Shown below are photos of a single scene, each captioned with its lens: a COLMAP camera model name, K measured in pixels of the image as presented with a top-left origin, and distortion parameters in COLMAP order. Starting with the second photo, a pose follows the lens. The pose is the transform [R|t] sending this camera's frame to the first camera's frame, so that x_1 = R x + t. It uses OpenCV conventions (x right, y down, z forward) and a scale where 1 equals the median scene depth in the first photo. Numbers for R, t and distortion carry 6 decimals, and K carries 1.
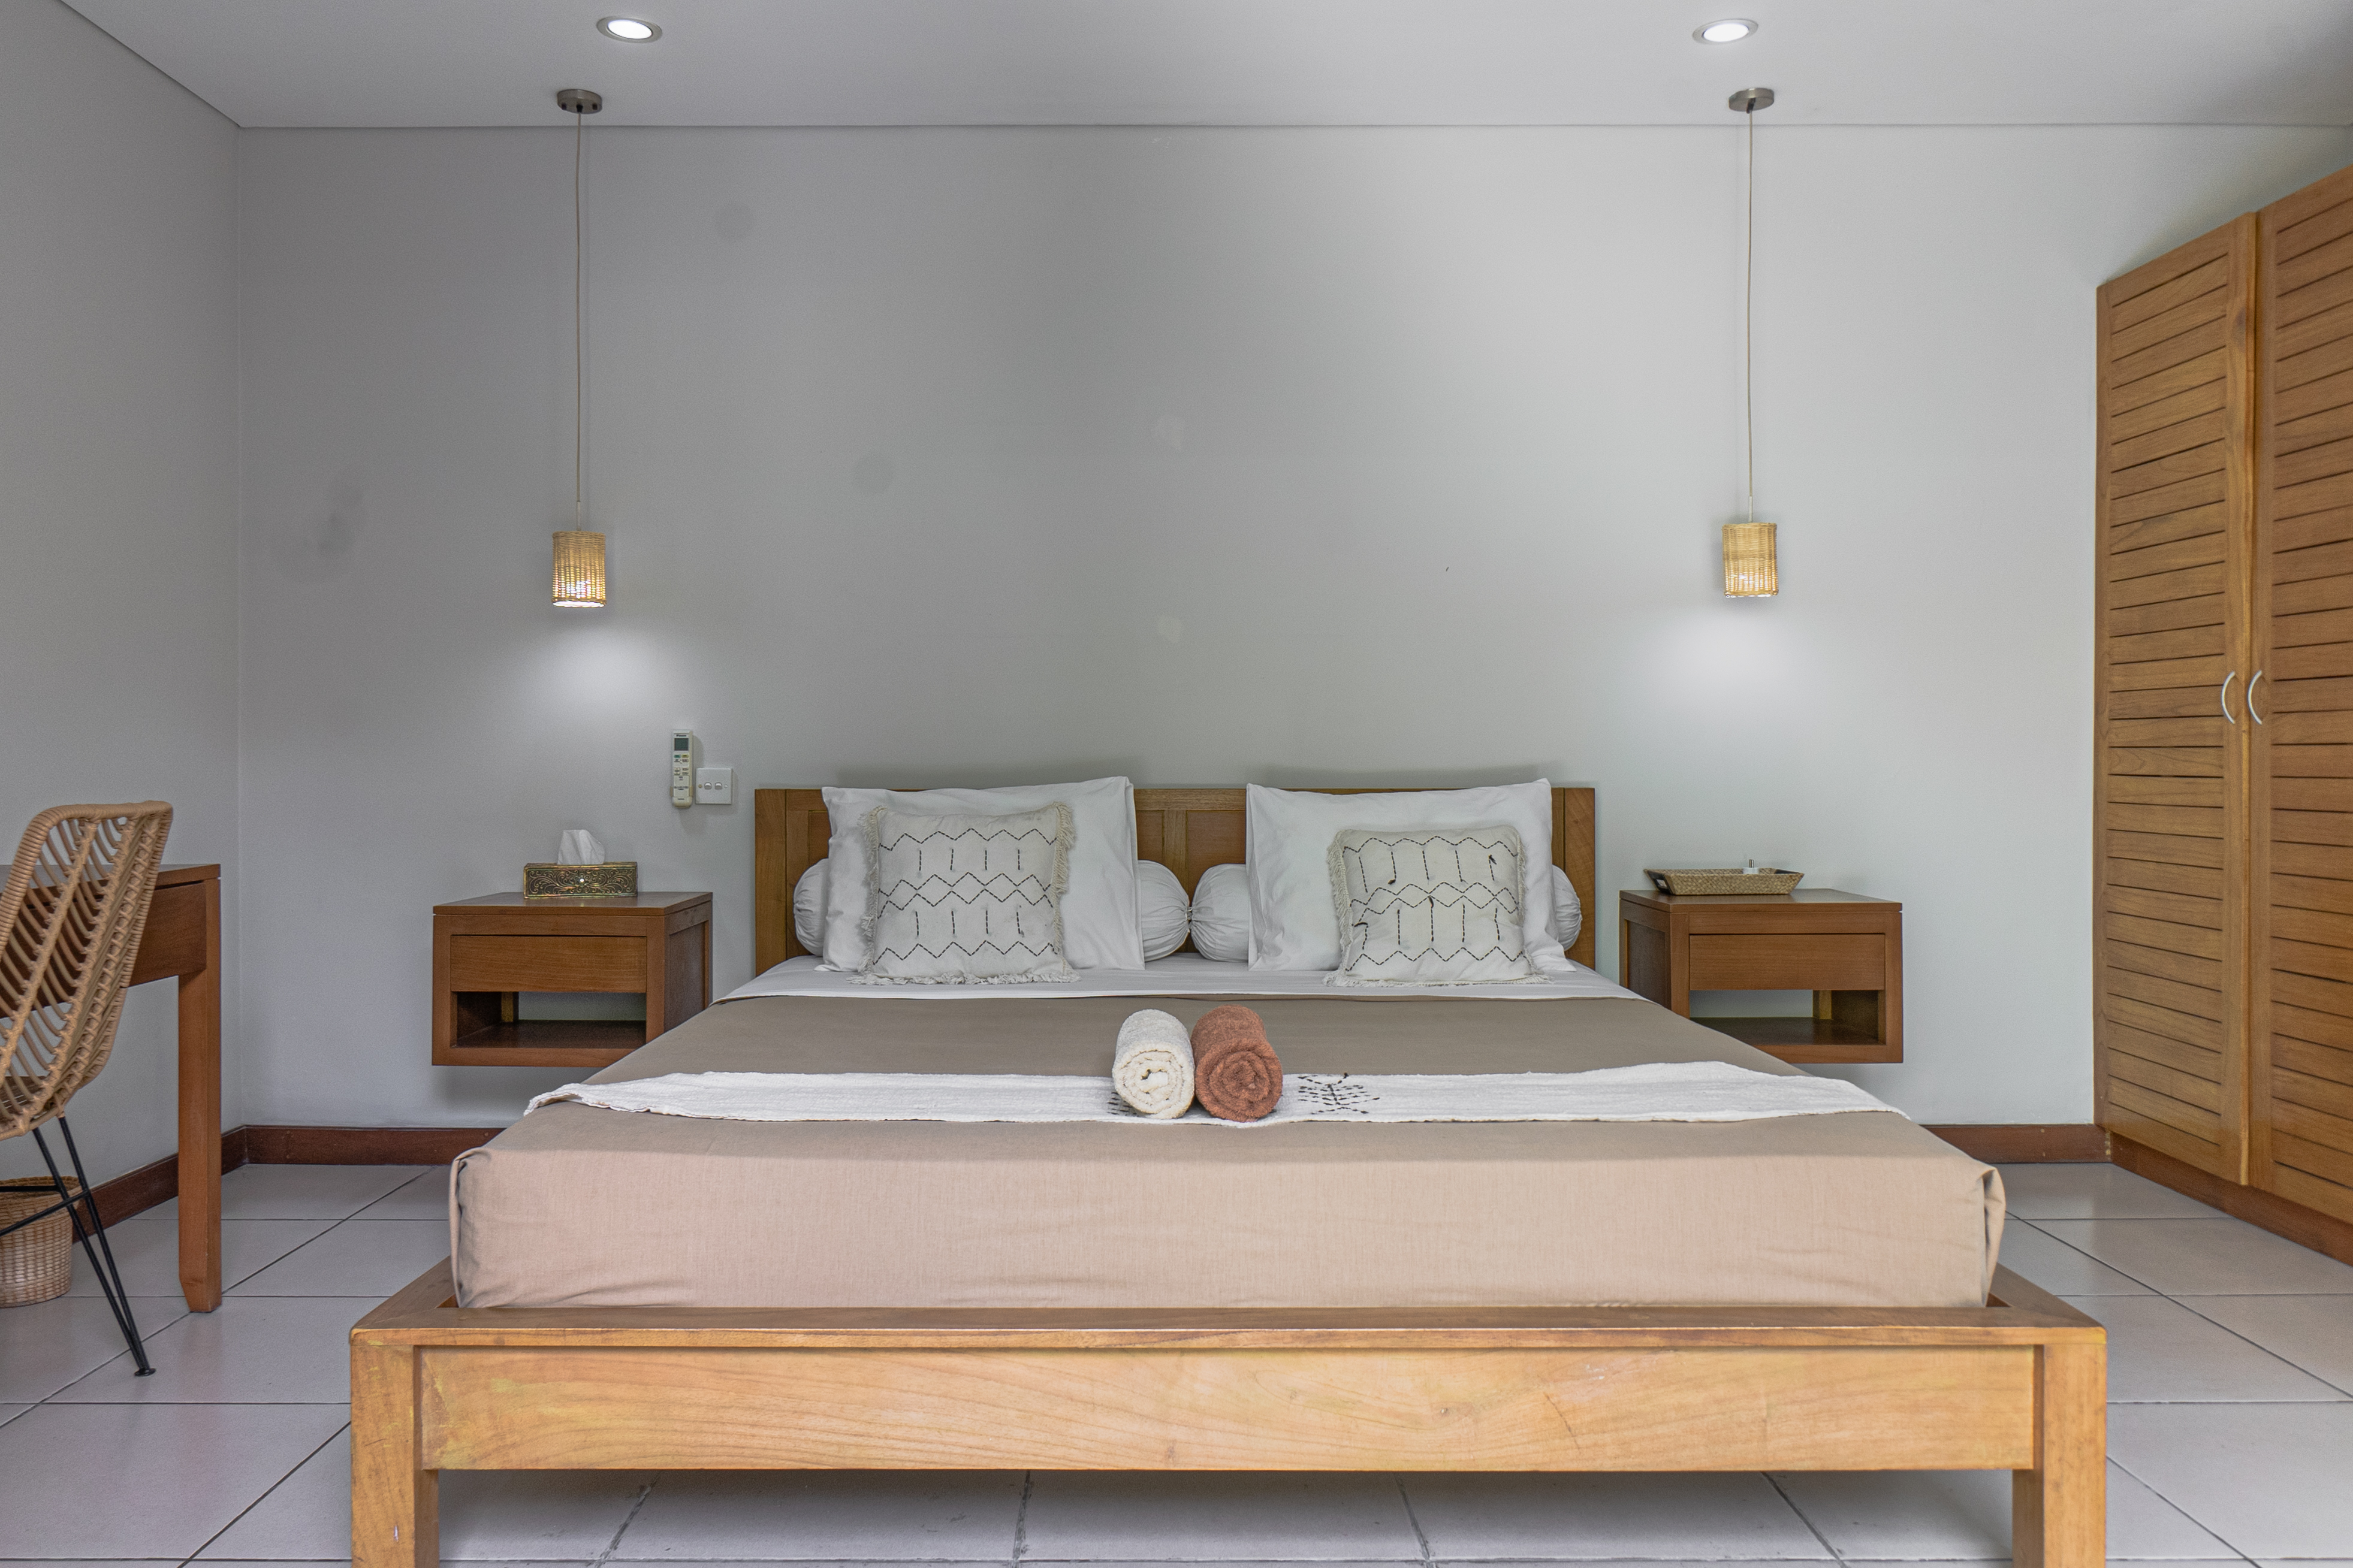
lens RADIAL K [[1726.0, 0, 1176.5], [0, 1726.0, 784.0], [0, 0, 1]] dist [-0.005215, -0.001433]
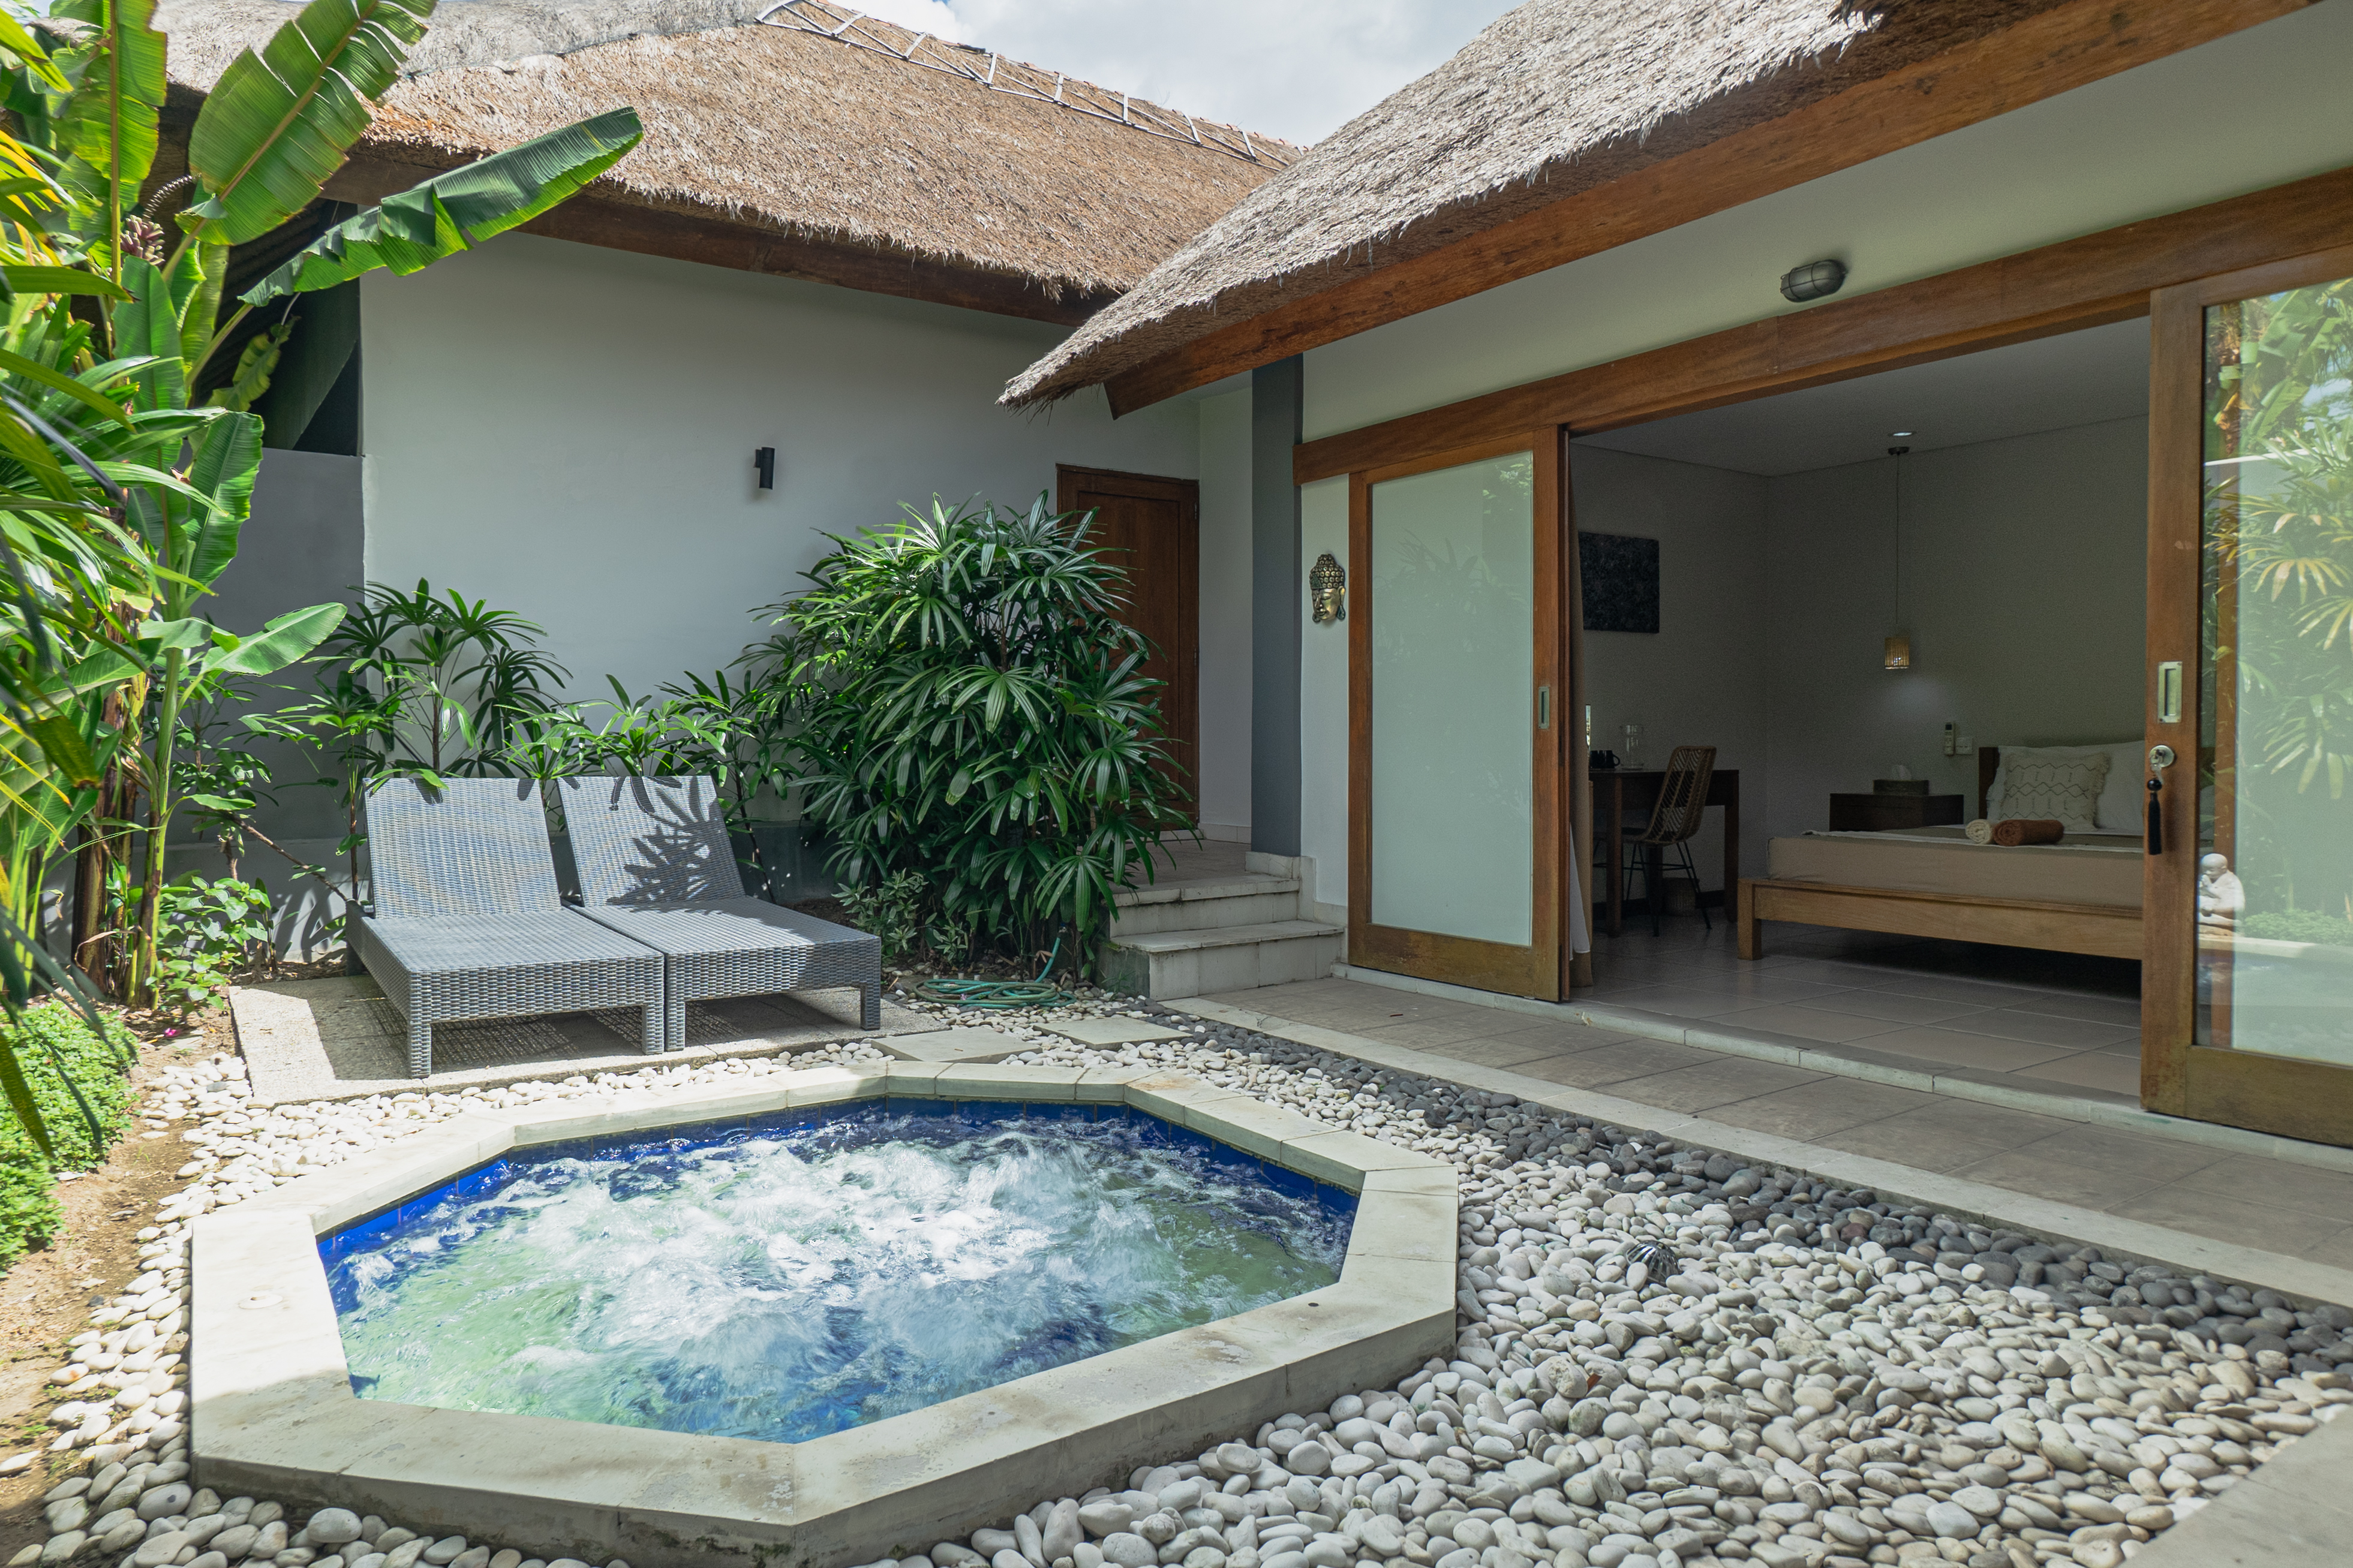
lens RADIAL K [[1497.1, 0, 1176.5], [0, 1497.1, 784.0], [0, 0, 1]] dist [0.025504, 0.002570]
pose [[0.553109, 0.020188, -0.832864, 0.802582], [-0.016486, 0.999776, 0.013285, 0.041776], [0.832946, 0.006383, 0.553318, -0.921431]]
